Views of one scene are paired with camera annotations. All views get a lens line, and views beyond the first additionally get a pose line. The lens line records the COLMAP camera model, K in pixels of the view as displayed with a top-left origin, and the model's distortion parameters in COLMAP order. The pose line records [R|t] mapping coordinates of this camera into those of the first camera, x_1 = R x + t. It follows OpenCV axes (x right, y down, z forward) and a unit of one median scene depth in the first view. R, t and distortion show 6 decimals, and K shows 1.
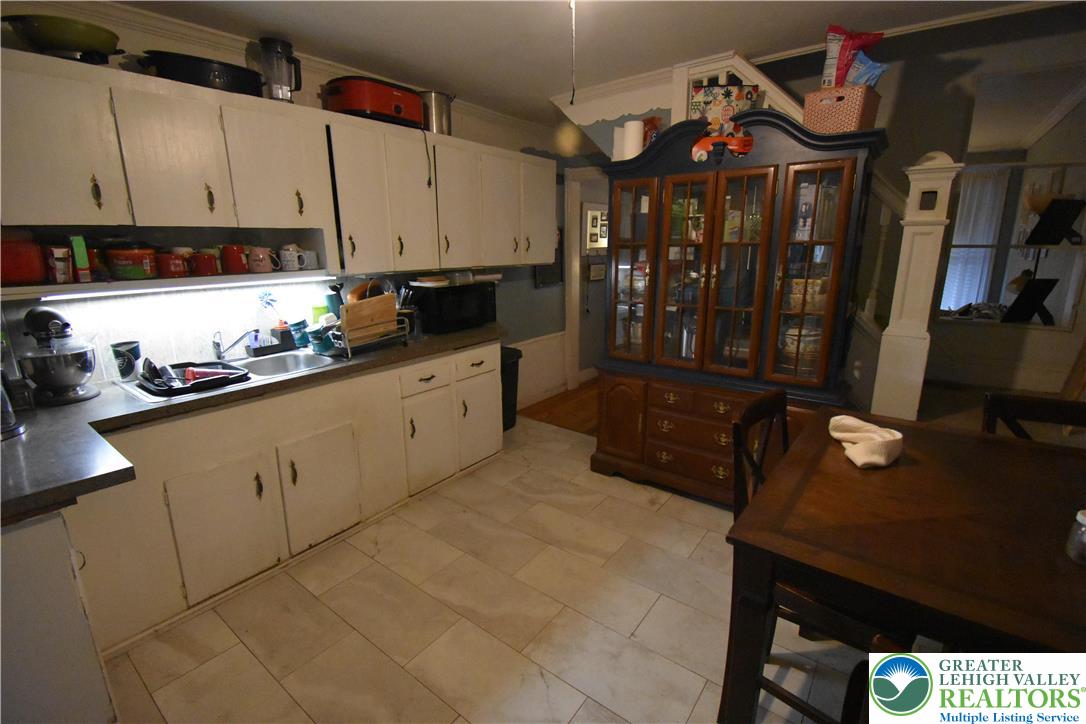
lens RADIAL K [[484.0, 0, 545.6], [0, 484.0, 362.4], [0, 0, 1]] dist [0.018993, -0.024421]
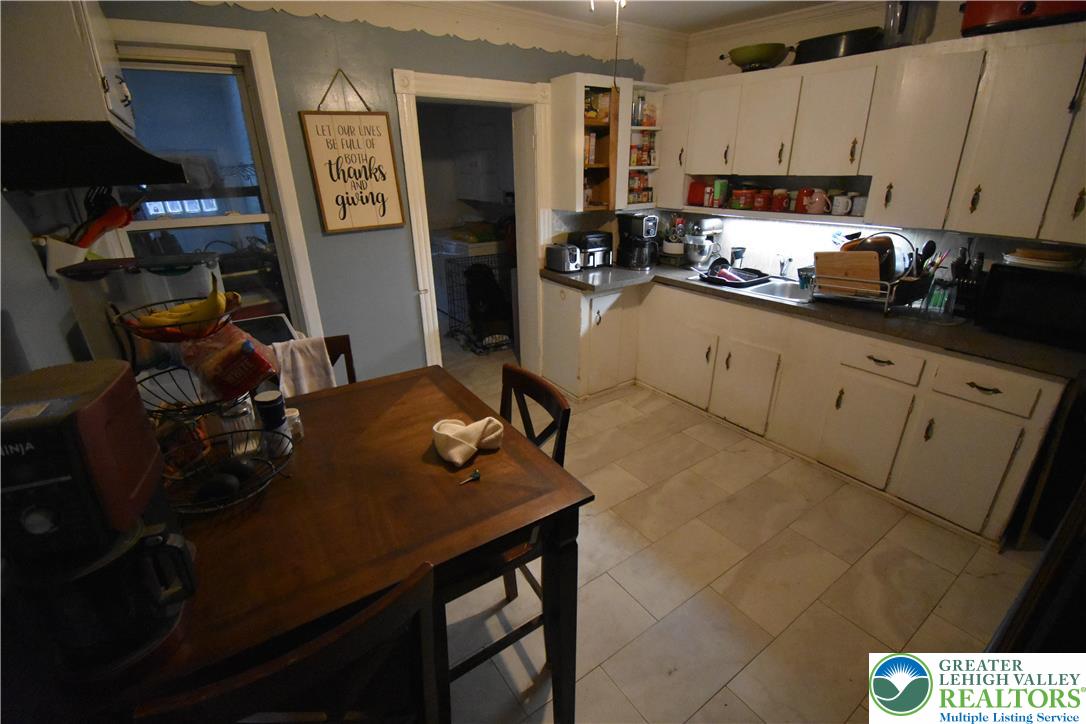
lens RADIAL K [[484.0, 0, 545.6], [0, 484.0, 362.4], [0, 0, 1]] dist [0.018993, -0.024421]
pose [[-0.309042, 0.367593, -0.877137, 0.763400], [-0.213894, 0.871792, 0.440714, -0.238354], [0.926684, 0.323813, -0.190794, 0.695431]]
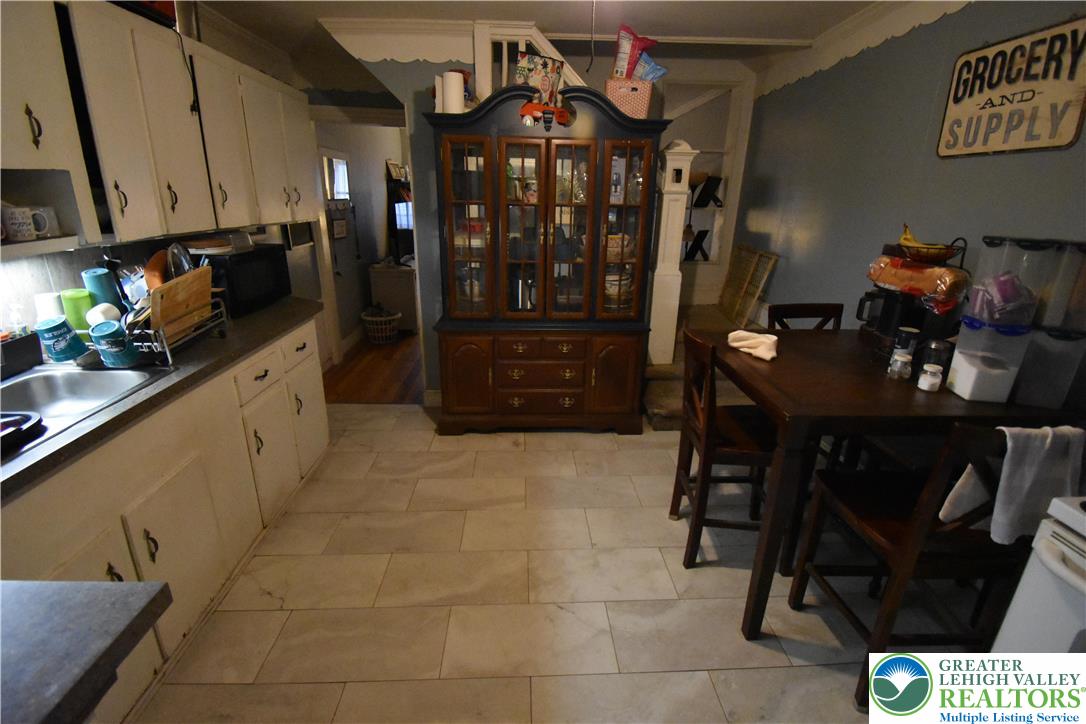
lens RADIAL K [[484.0, 0, 545.6], [0, 484.0, 362.4], [0, 0, 1]] dist [0.018993, -0.024421]
pose [[0.761822, -0.183926, 0.621127, -0.422136], [0.126960, 0.982643, 0.135259, -0.037945], [-0.635223, -0.024185, 0.771950, 0.129751]]
